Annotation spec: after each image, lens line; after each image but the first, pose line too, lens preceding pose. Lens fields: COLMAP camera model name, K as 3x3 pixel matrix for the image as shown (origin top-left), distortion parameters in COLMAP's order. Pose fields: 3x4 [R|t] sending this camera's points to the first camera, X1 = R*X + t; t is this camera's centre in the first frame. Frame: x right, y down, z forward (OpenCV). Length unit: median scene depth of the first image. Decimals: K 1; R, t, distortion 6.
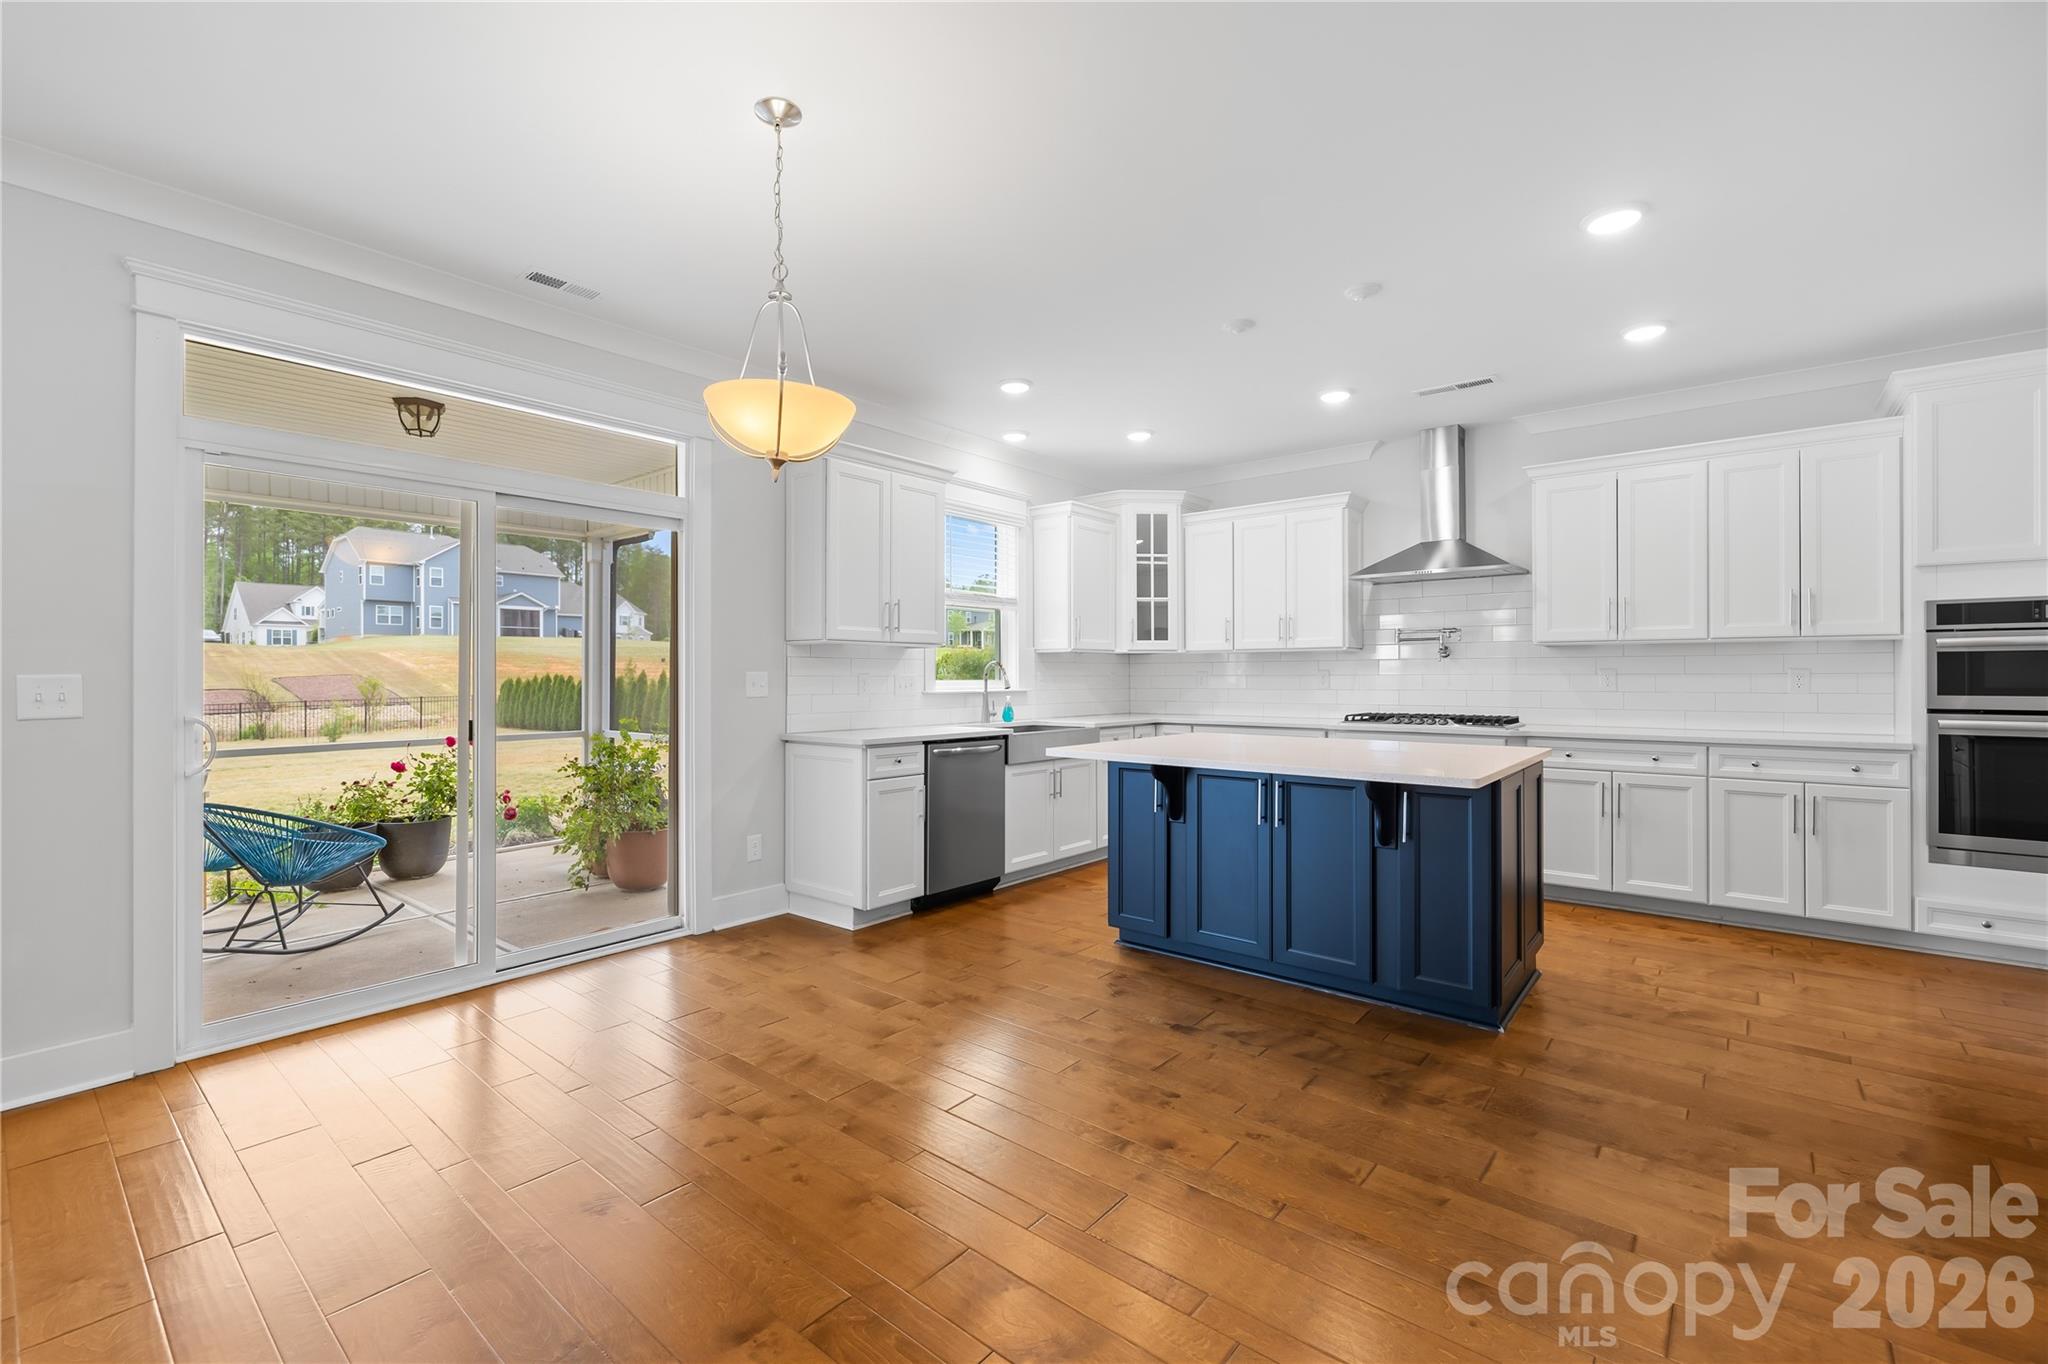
lens RADIAL K [[868.5, 0, 1008.8], [0, 868.5, 669.0], [0, 0, 1]] dist [0.003261, -0.000989]
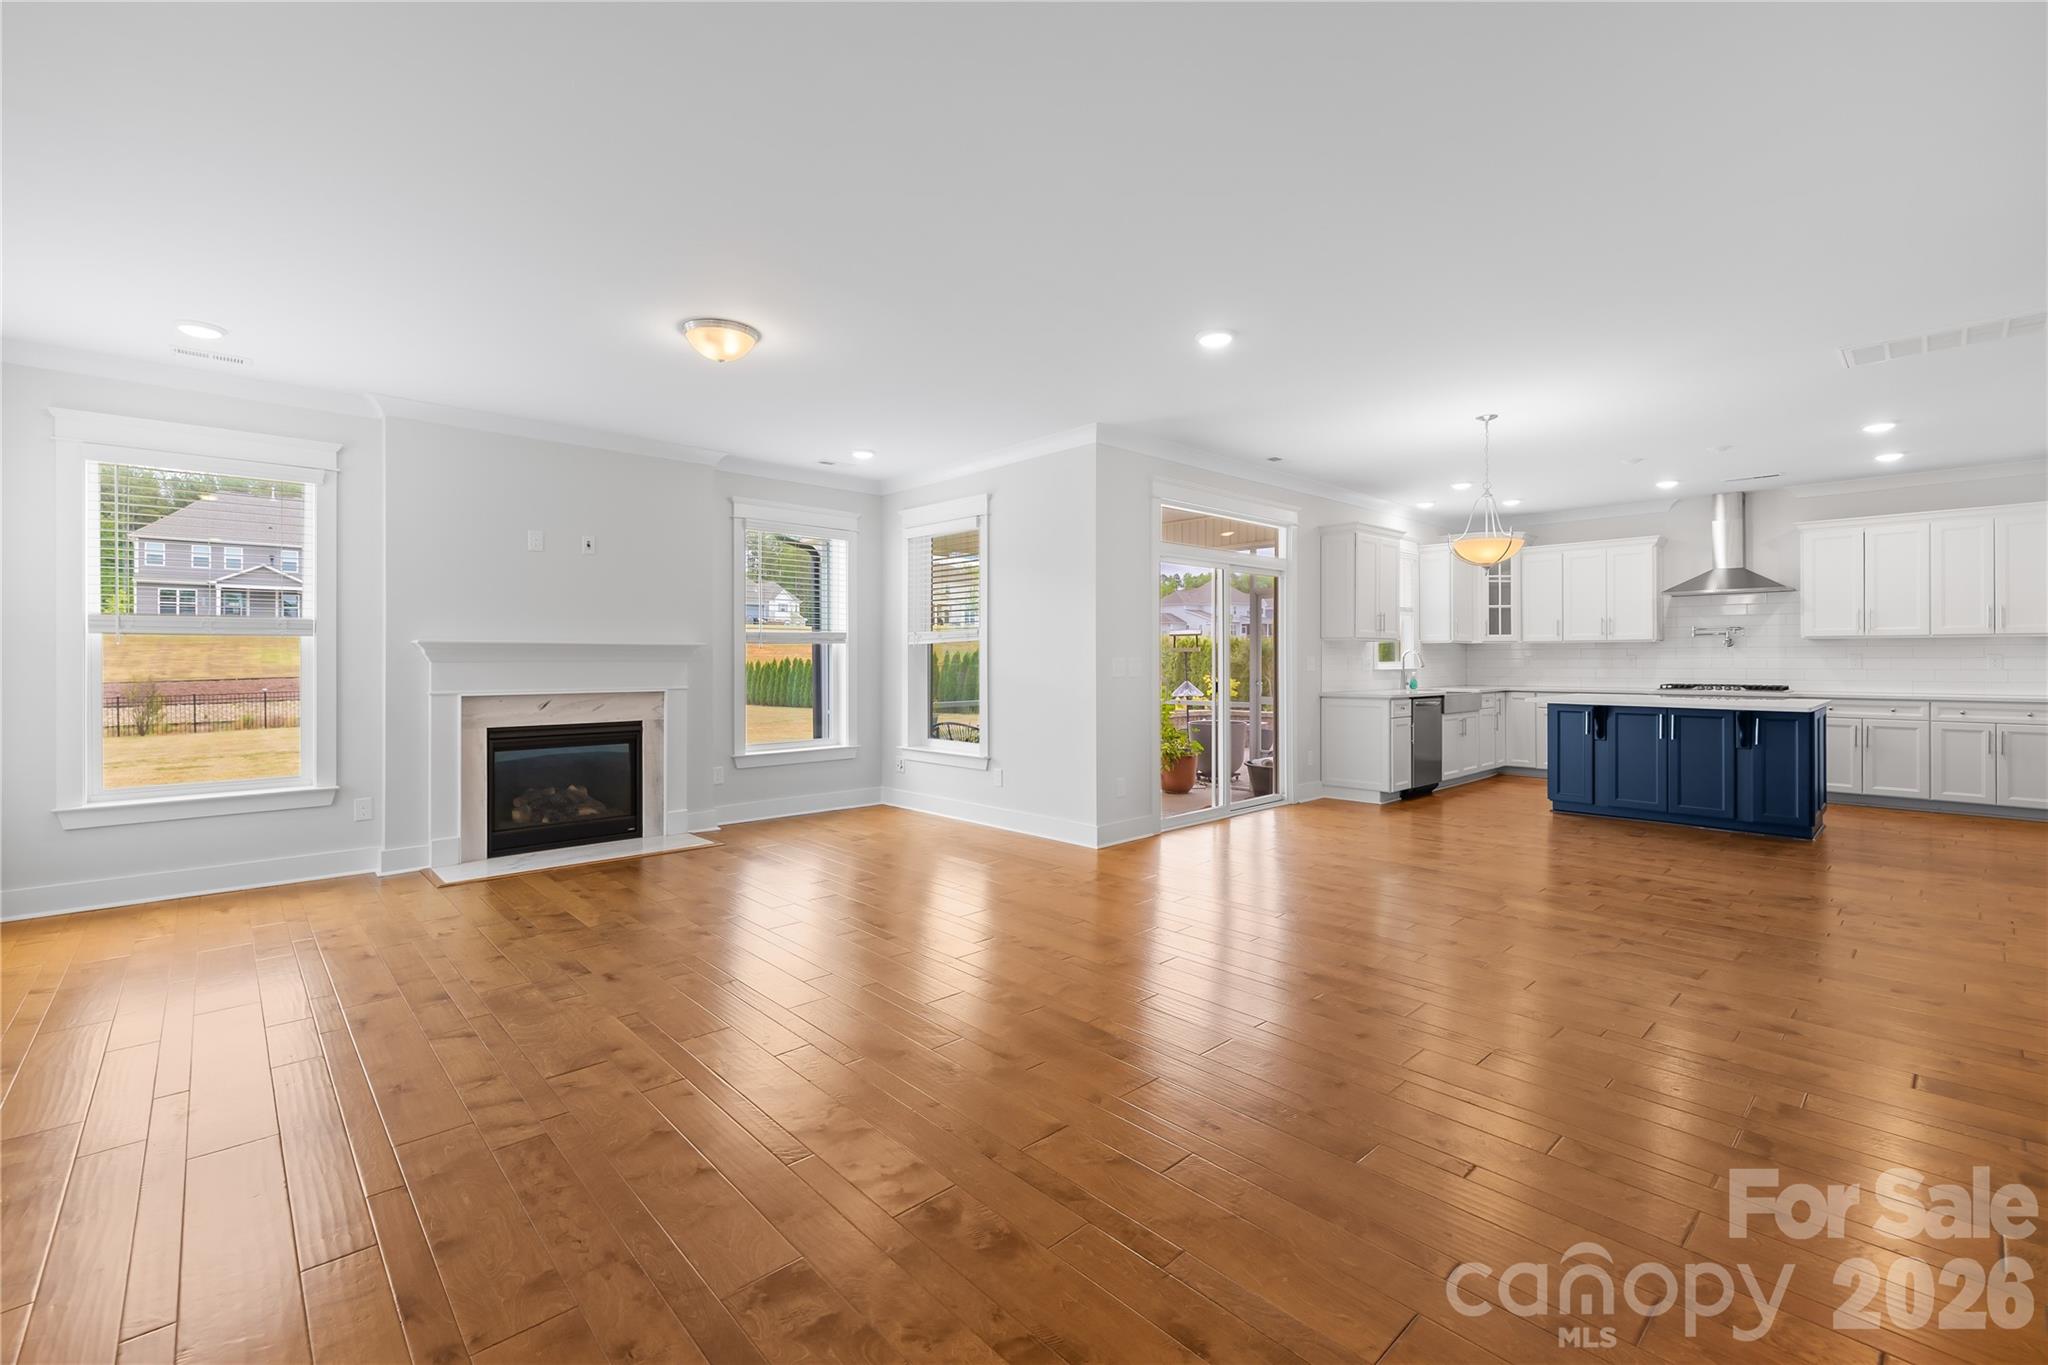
lens RADIAL K [[868.5, 0, 1019.3], [0, 868.5, 656.4], [0, 0, 1]] dist [0.003261, -0.000989]
pose [[0.992618, -0.000804, -0.121284, -0.586521], [0.001238, 0.999993, 0.003499, -0.003239], [0.121280, -0.003623, 0.992612, -0.699613]]
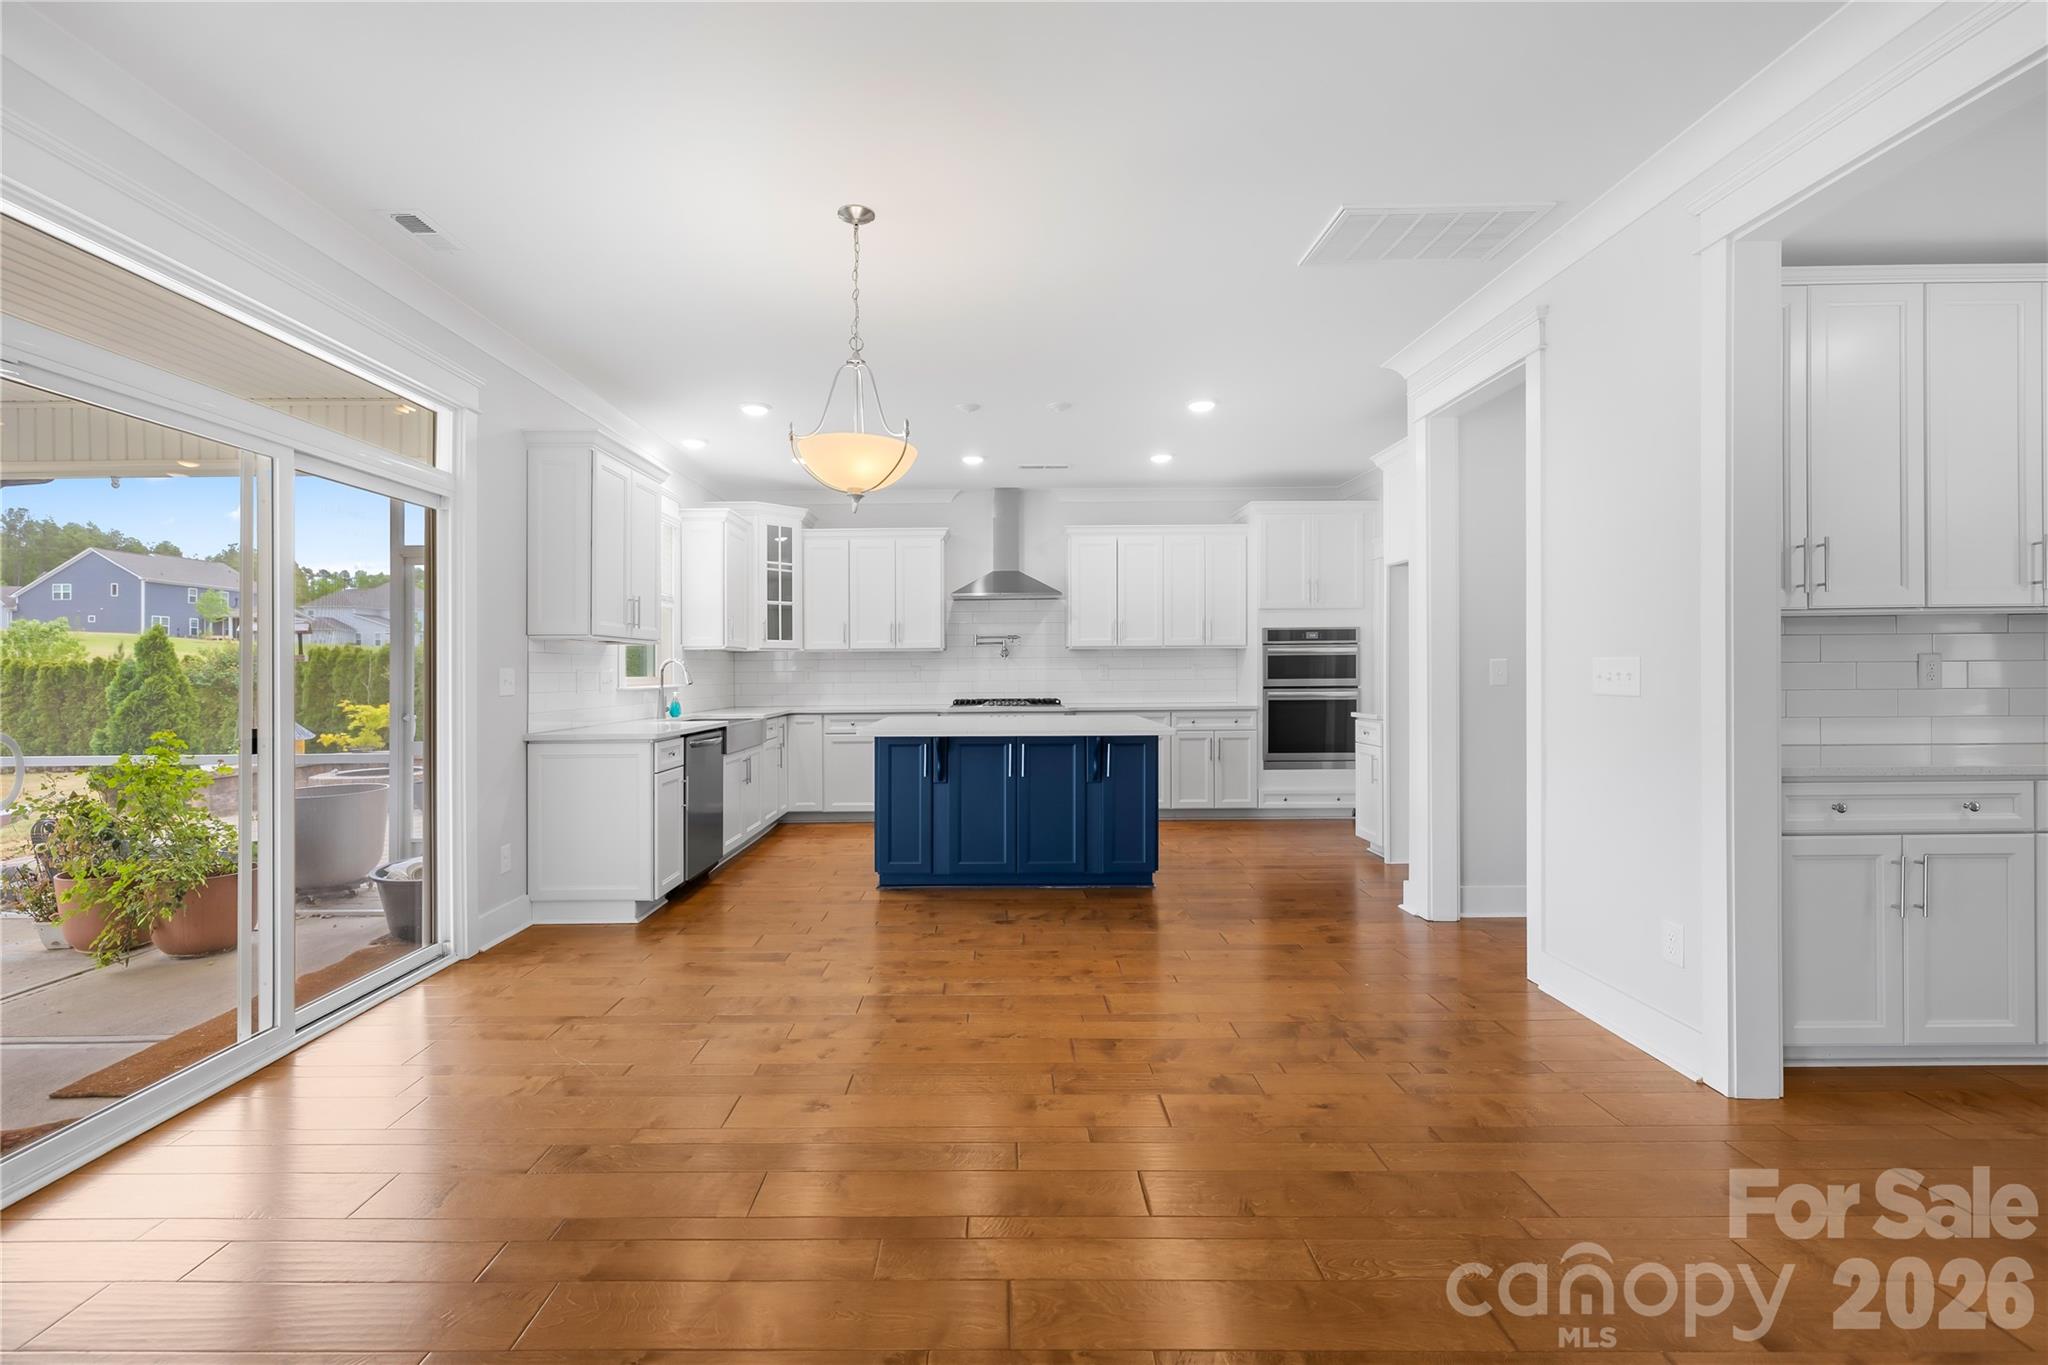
lens RADIAL K [[868.5, 0, 986.9], [0, 868.5, 670.6], [0, 0, 1]] dist [0.003261, -0.000989]
pose [[0.770943, -0.004194, 0.636890, -0.434038], [0.001481, 0.999987, 0.004792, 0.001768], [-0.636902, -0.002751, 0.770940, -0.035621]]
